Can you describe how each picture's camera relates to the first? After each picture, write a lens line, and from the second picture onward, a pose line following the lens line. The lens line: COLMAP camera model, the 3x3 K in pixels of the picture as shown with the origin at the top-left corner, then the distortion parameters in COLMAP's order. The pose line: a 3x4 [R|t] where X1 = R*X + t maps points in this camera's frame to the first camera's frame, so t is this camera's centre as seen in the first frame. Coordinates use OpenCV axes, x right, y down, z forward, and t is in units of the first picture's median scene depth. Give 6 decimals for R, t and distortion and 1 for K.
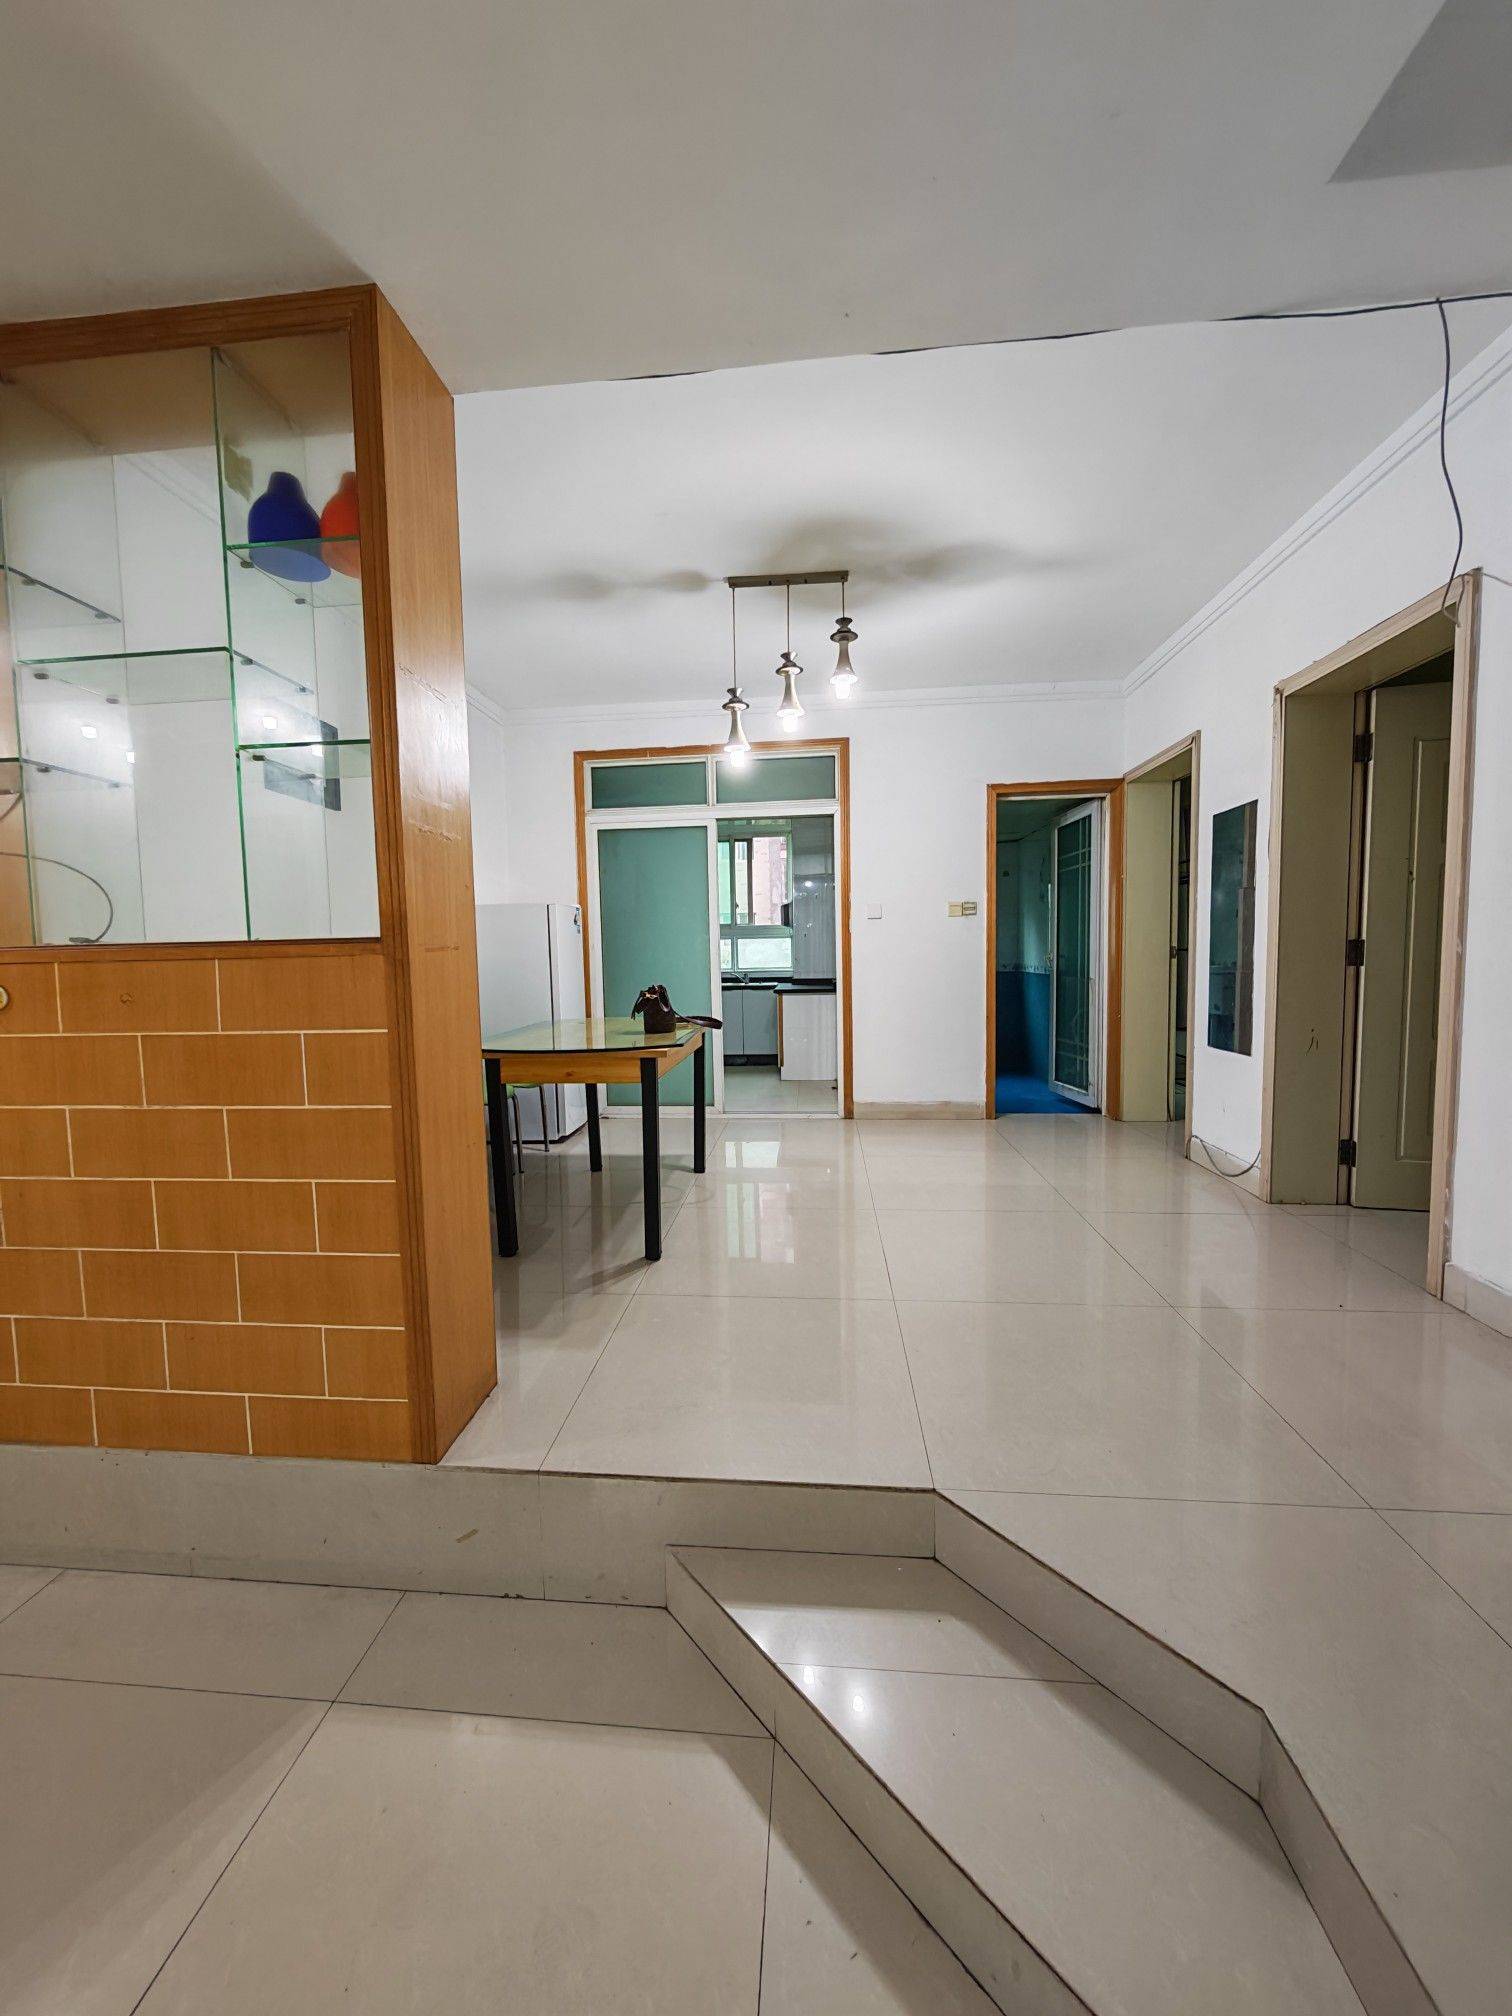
lens RADIAL K [[754.6, 0, 752.6], [0, 754.6, 1005.9], [0, 0, 1]] dist [0.000407, 0.000103]
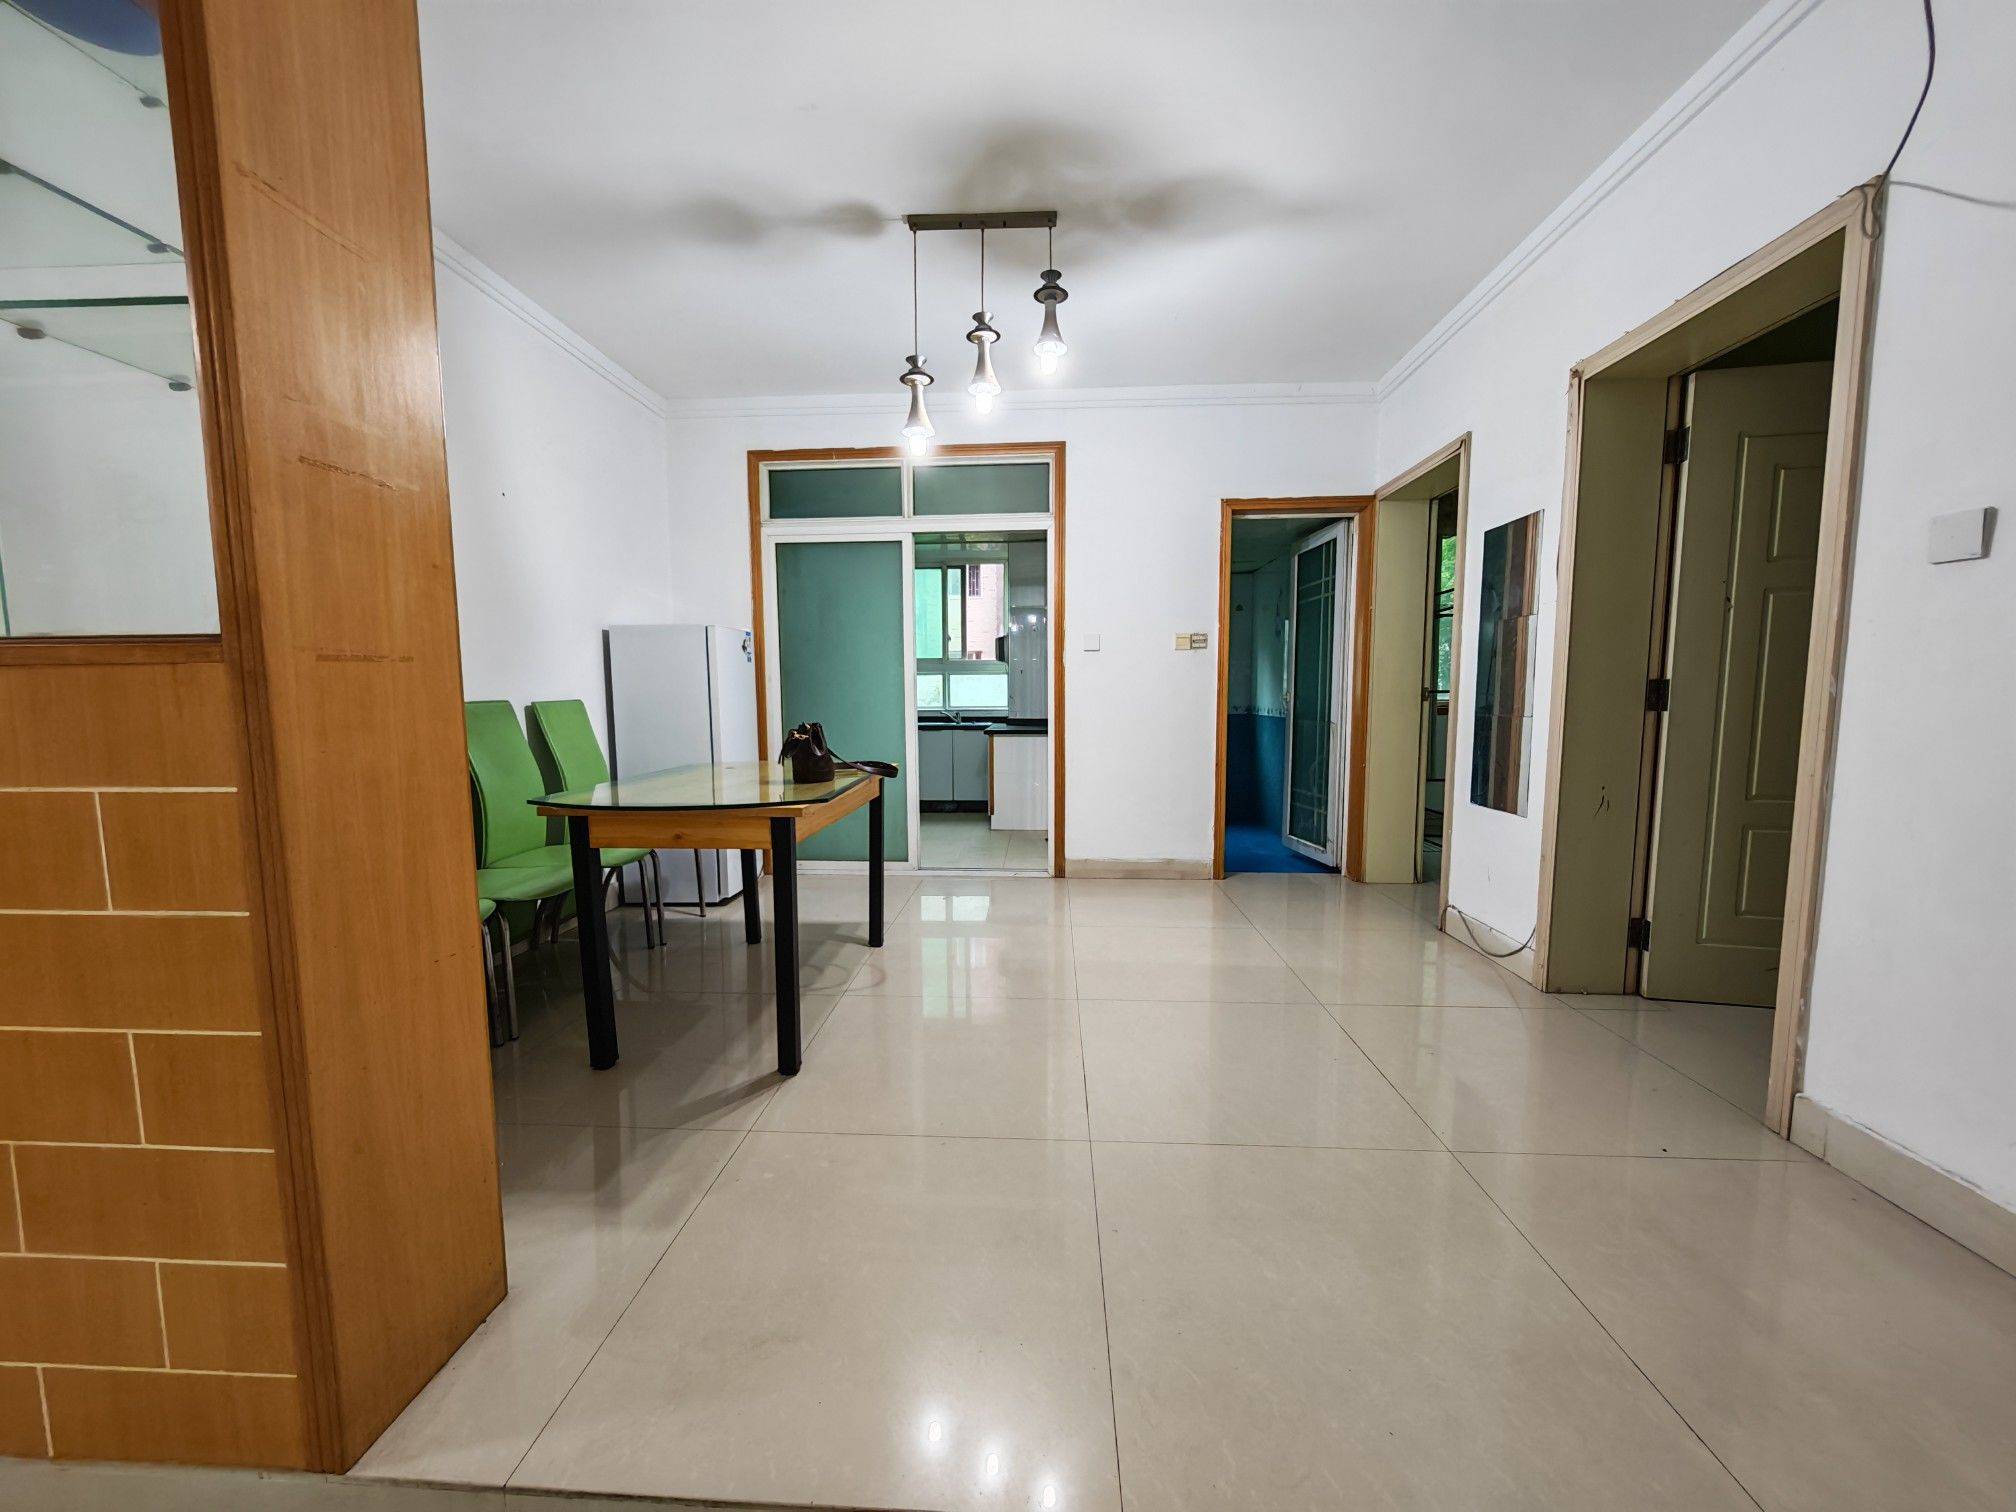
lens RADIAL K [[754.6, 0, 1007.9], [0, 754.6, 762.5], [0, 0, 1]] dist [0.000407, 0.000103]
pose [[0.999389, 0.011975, 0.032850, 0.044292], [-0.012677, 0.999693, 0.021268, -0.003726], [-0.032585, -0.021672, 0.999234, 0.147389]]
